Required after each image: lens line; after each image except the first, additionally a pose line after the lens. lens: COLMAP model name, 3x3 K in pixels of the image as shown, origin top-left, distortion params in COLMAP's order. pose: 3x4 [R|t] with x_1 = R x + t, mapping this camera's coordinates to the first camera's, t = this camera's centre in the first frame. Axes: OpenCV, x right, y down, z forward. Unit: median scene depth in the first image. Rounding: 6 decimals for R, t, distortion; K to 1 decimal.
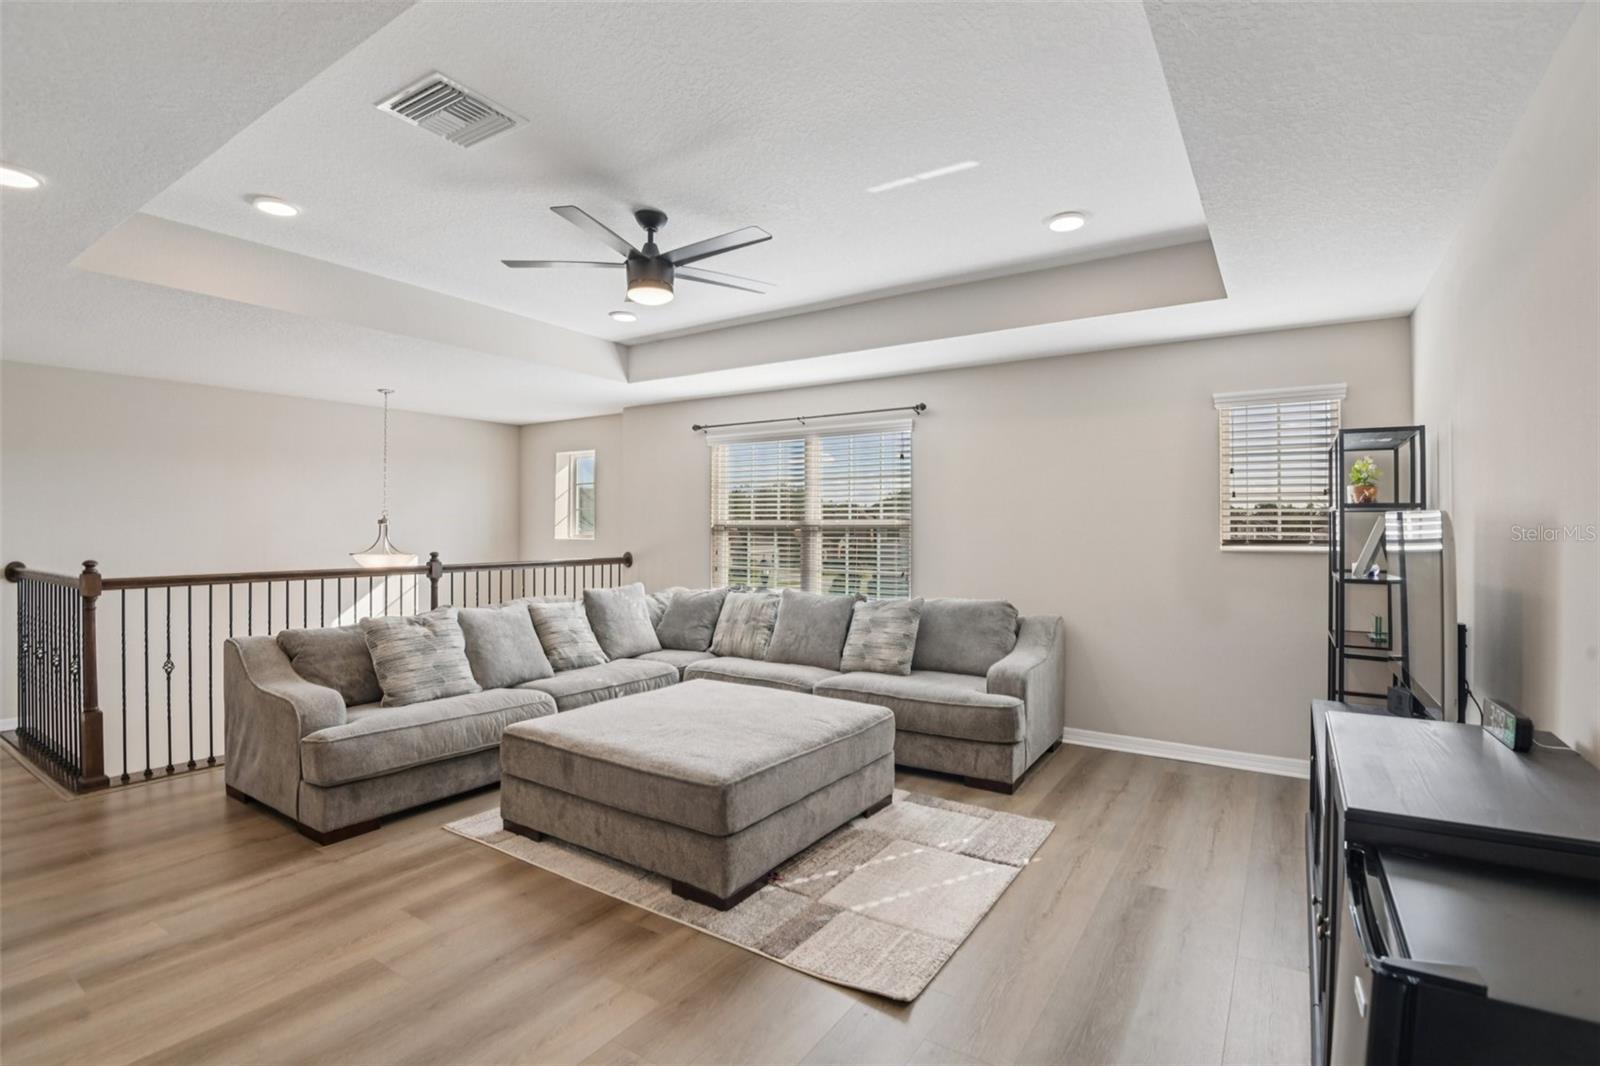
lens RADIAL K [[741.1, 0, 800.0], [0, 741.1, 533.0], [0, 0, 1]] dist [0.000842, 0.000064]
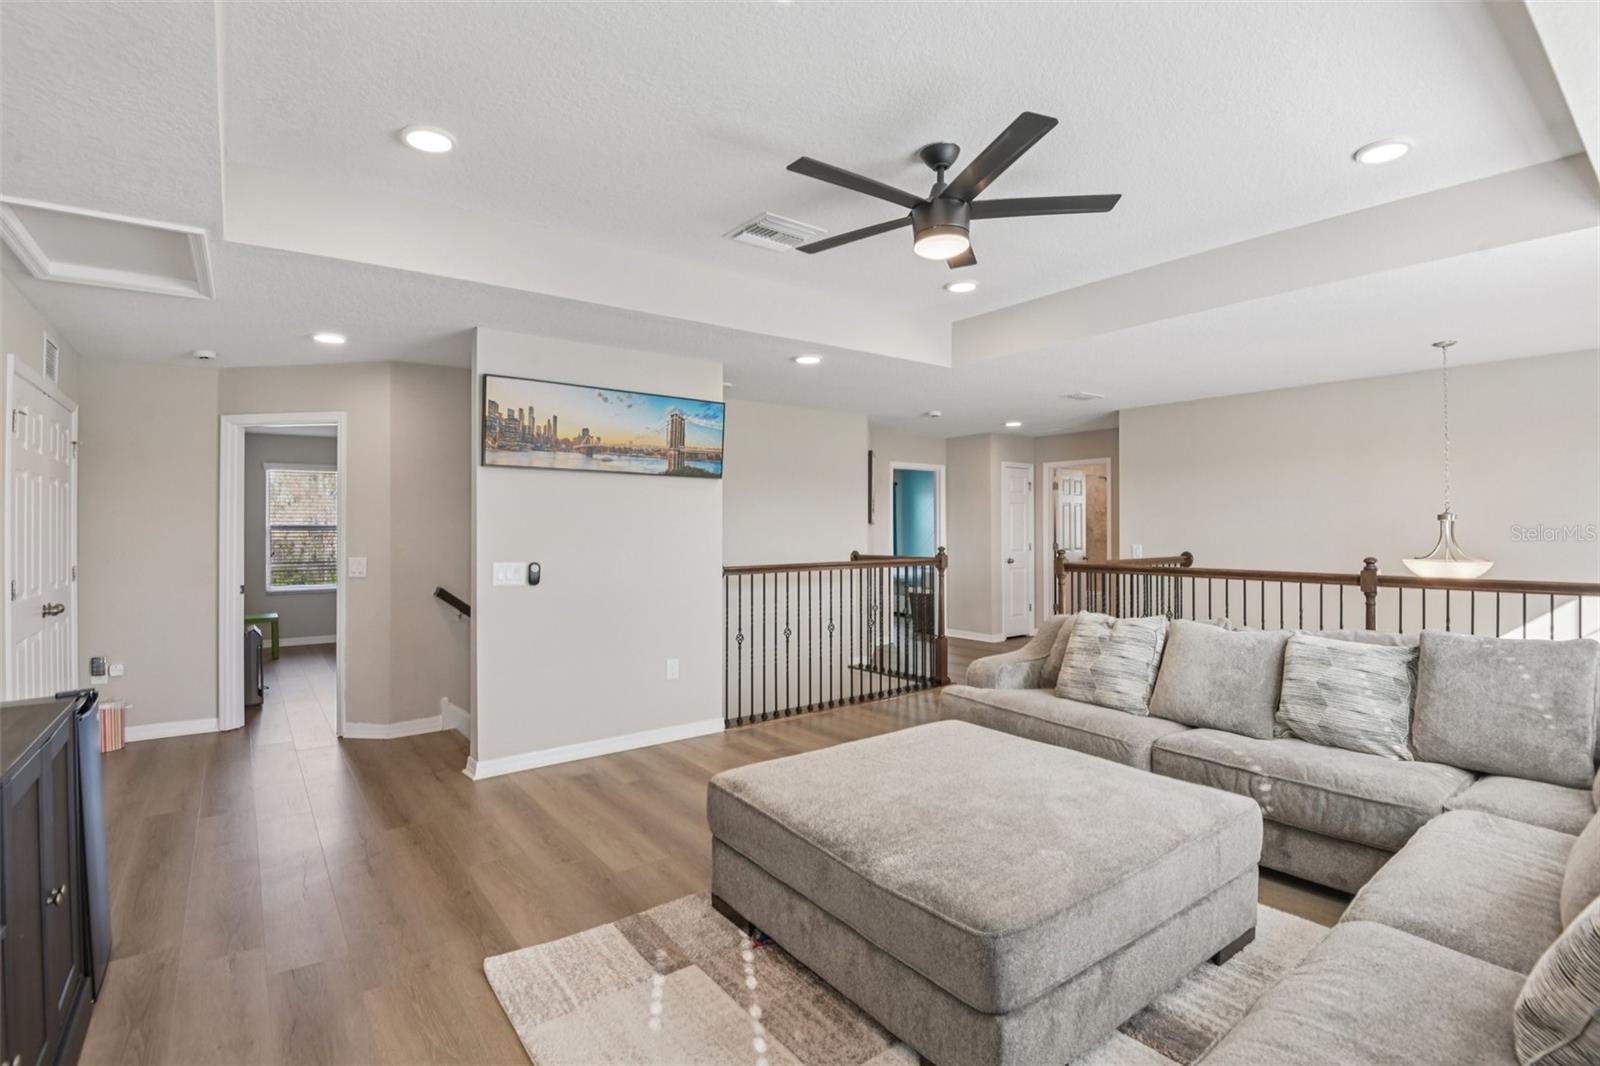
lens RADIAL K [[761.2, 0, 807.5], [0, 761.2, 531.7], [0, 0, 1]] dist [0.000802, -0.024974]
pose [[-0.323494, 0.001124, -0.946230, 0.481000], [-0.005063, 0.999983, 0.002919, 0.000861], [0.946217, 0.005735, -0.323483, 0.840564]]
